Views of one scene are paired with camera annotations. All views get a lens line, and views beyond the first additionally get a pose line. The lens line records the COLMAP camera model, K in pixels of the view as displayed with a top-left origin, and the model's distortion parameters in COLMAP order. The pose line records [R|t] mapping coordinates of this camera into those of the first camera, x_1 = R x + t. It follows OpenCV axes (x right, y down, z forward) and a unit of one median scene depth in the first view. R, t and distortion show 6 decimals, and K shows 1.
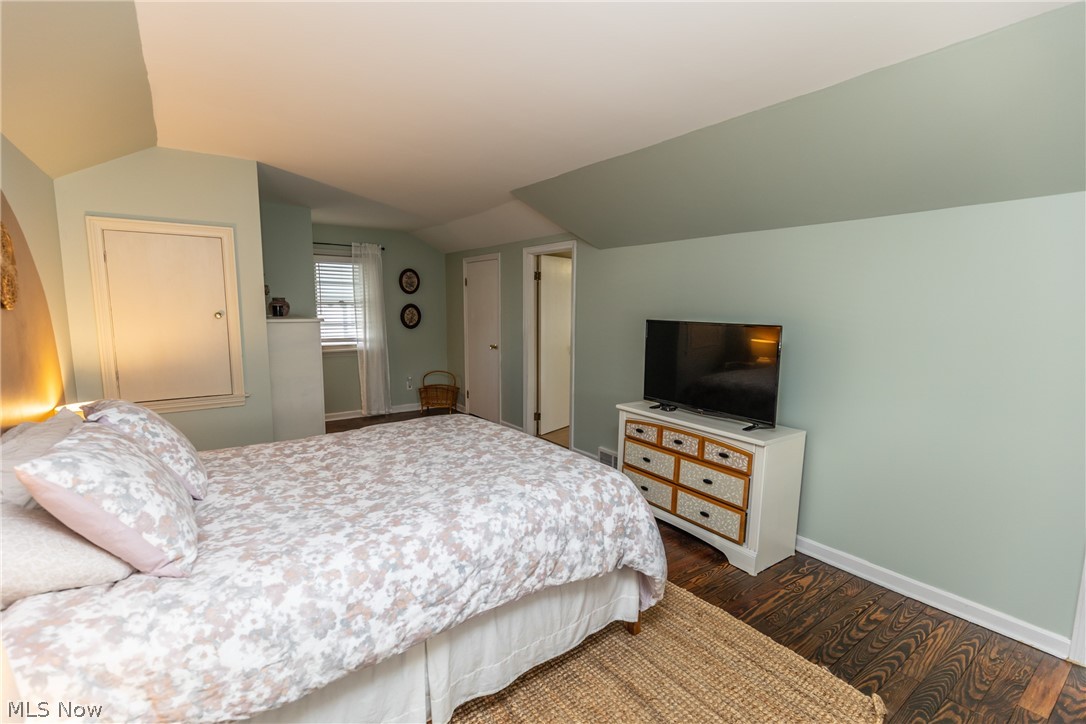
lens RADIAL K [[488.7, 0, 543.6], [0, 488.7, 369.2], [0, 0, 1]] dist [0.006322, -0.001729]
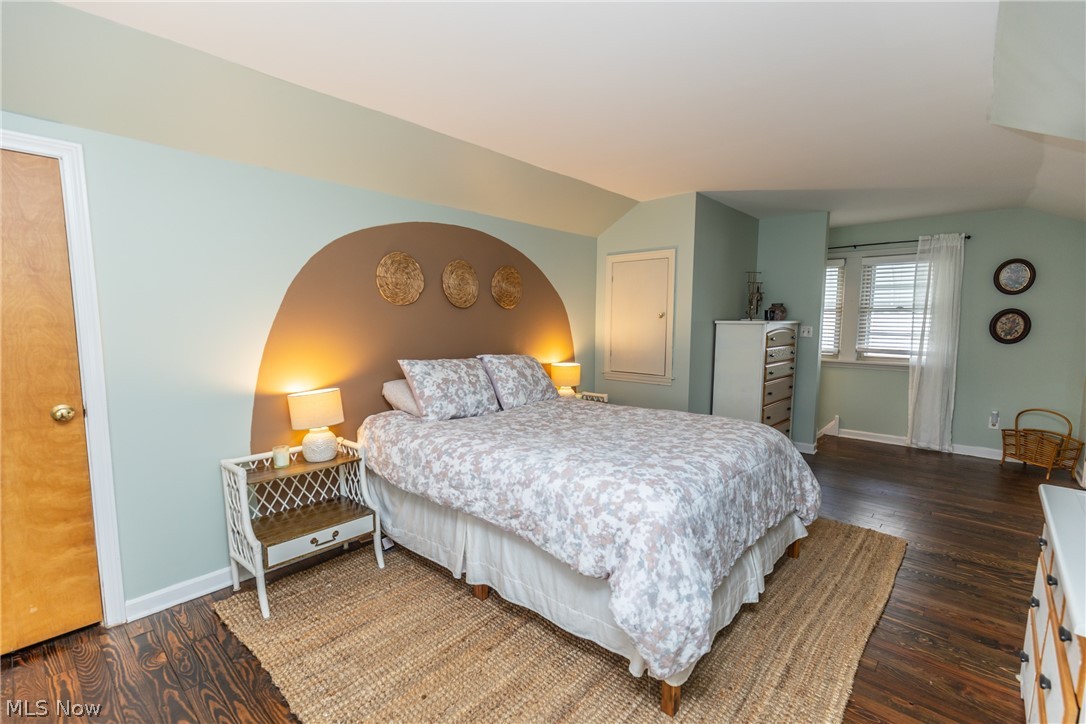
lens RADIAL K [[488.7, 0, 539.7], [0, 488.7, 369.3], [0, 0, 1]] dist [0.006322, -0.001729]
pose [[0.201887, 0.095626, -0.974729, 1.052192], [-0.130779, 0.988942, 0.069934, -0.026101], [0.970638, 0.113355, 0.212160, 0.722597]]
